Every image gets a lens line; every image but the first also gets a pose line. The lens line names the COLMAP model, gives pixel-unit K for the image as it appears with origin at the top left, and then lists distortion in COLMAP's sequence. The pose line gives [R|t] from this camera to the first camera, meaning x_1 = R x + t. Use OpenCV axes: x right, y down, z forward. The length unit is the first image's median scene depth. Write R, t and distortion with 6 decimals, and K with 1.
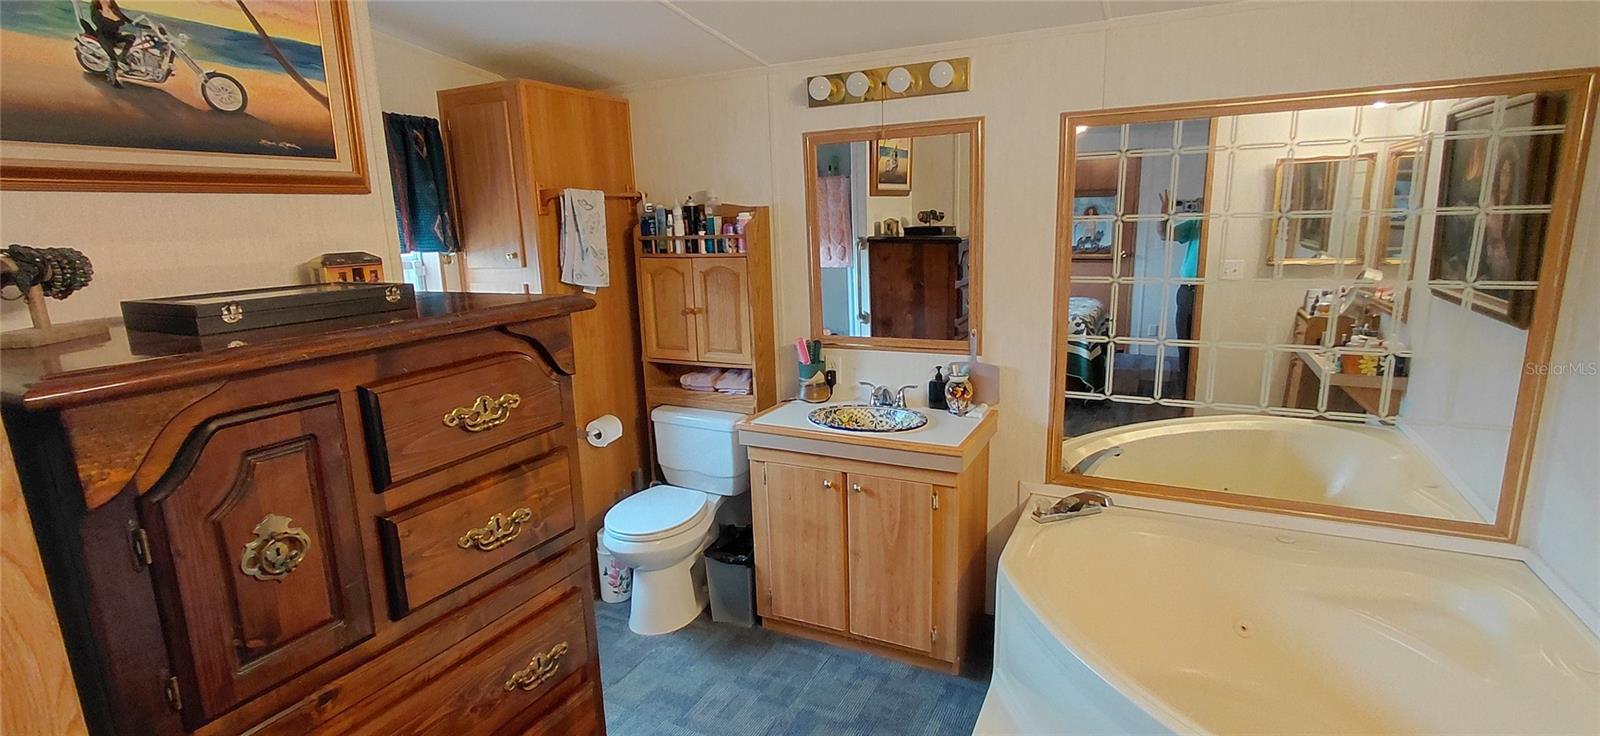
lens RADIAL K [[738.2, 0, 799.1], [0, 738.2, 370.8], [0, 0, 1]] dist [-0.005136, 0.002940]
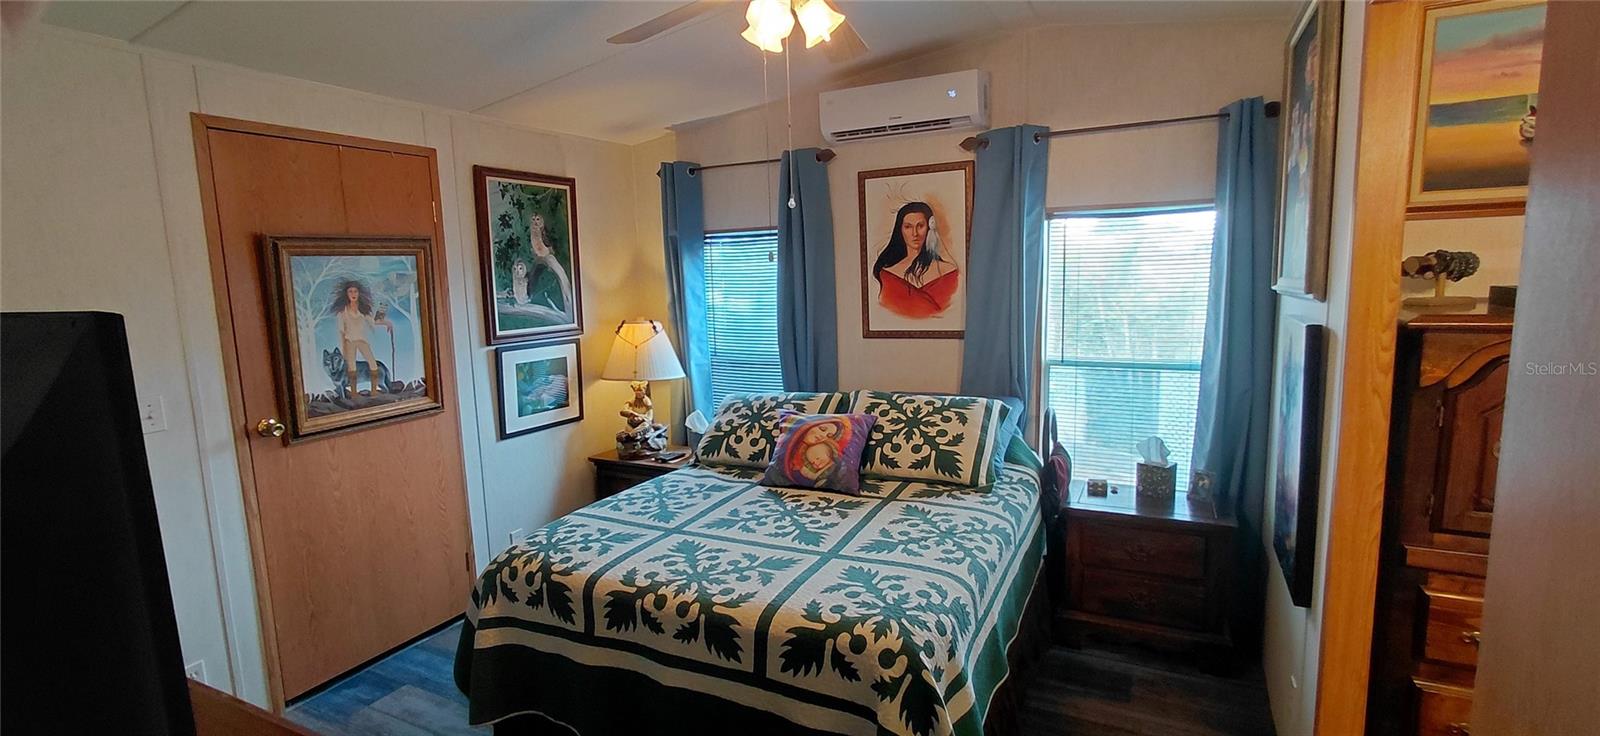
lens RADIAL K [[738.2, 0, 794.7], [0, 738.2, 373.9], [0, 0, 1]] dist [-0.005136, 0.002940]
pose [[-0.006111, 0.165701, -0.986157, 0.297054], [-0.180875, 0.969726, 0.164061, 0.043643], [0.983487, 0.179374, 0.024045, -0.207351]]
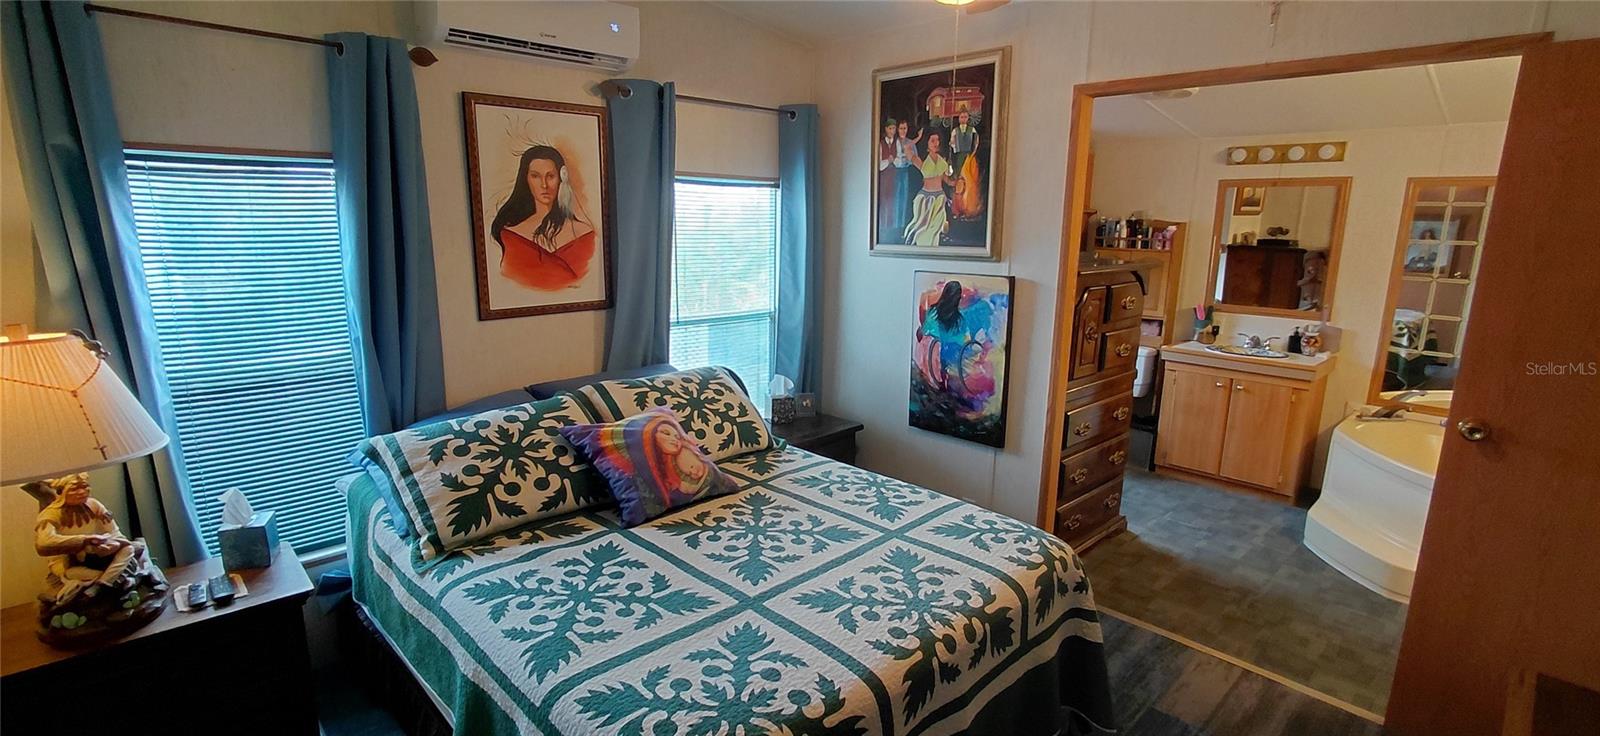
lens RADIAL K [[738.2, 0, 793.8], [0, 738.2, 375.3], [0, 0, 1]] dist [-0.005136, 0.002940]
pose [[0.942843, 0.113665, -0.313254, -0.344864], [-0.110548, 0.993483, 0.027756, 0.182497], [0.314368, 0.008460, 0.949264, -0.910327]]
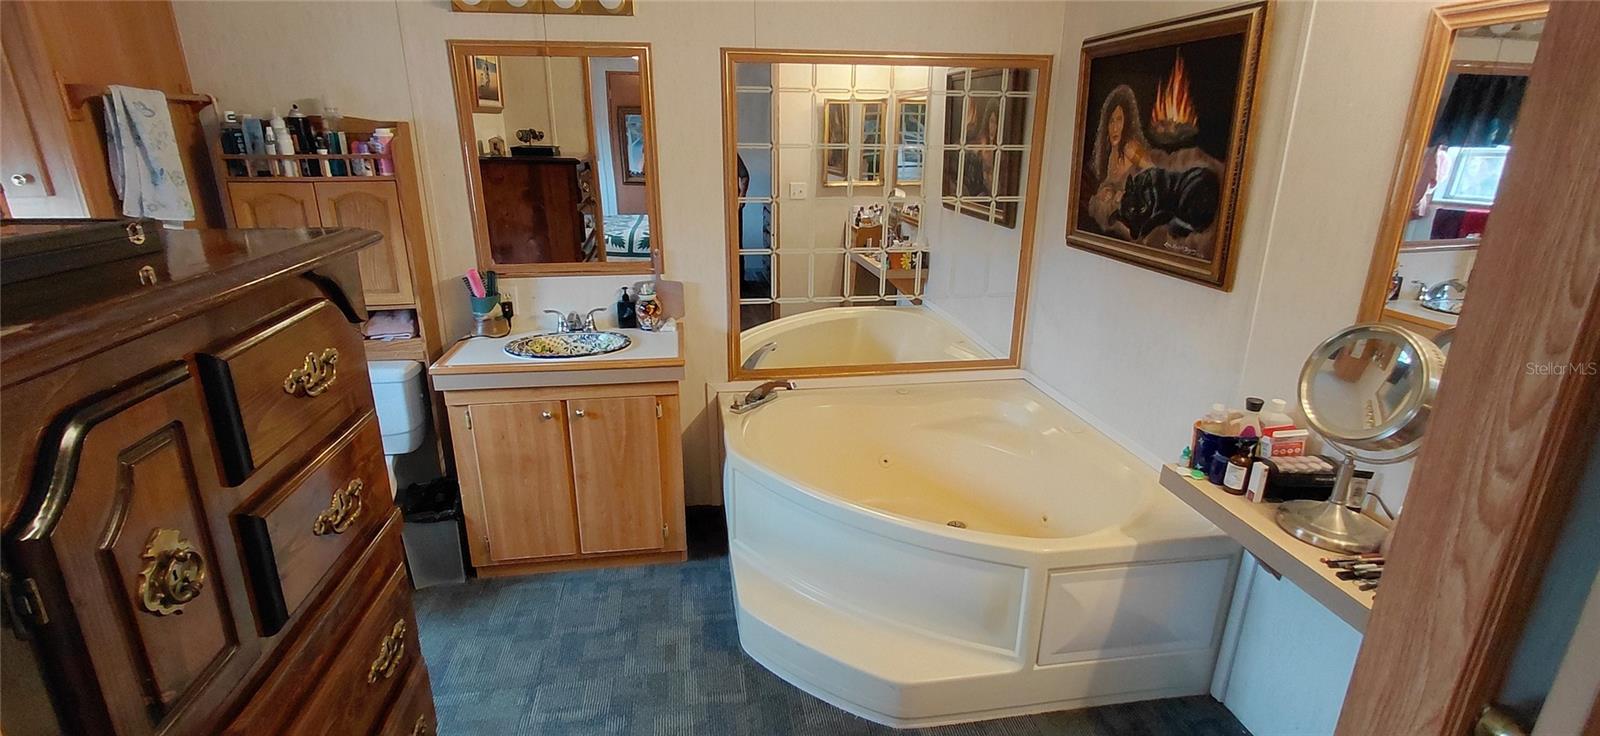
lens RADIAL K [[738.2, 0, 798.3], [0, 738.2, 368.0], [0, 0, 1]] dist [-0.005136, 0.002940]
pose [[0.811663, -0.145154, 0.565803, -0.224403], [0.088924, 0.988048, 0.125914, -0.002907], [-0.577317, -0.051886, 0.814870, 0.002465]]
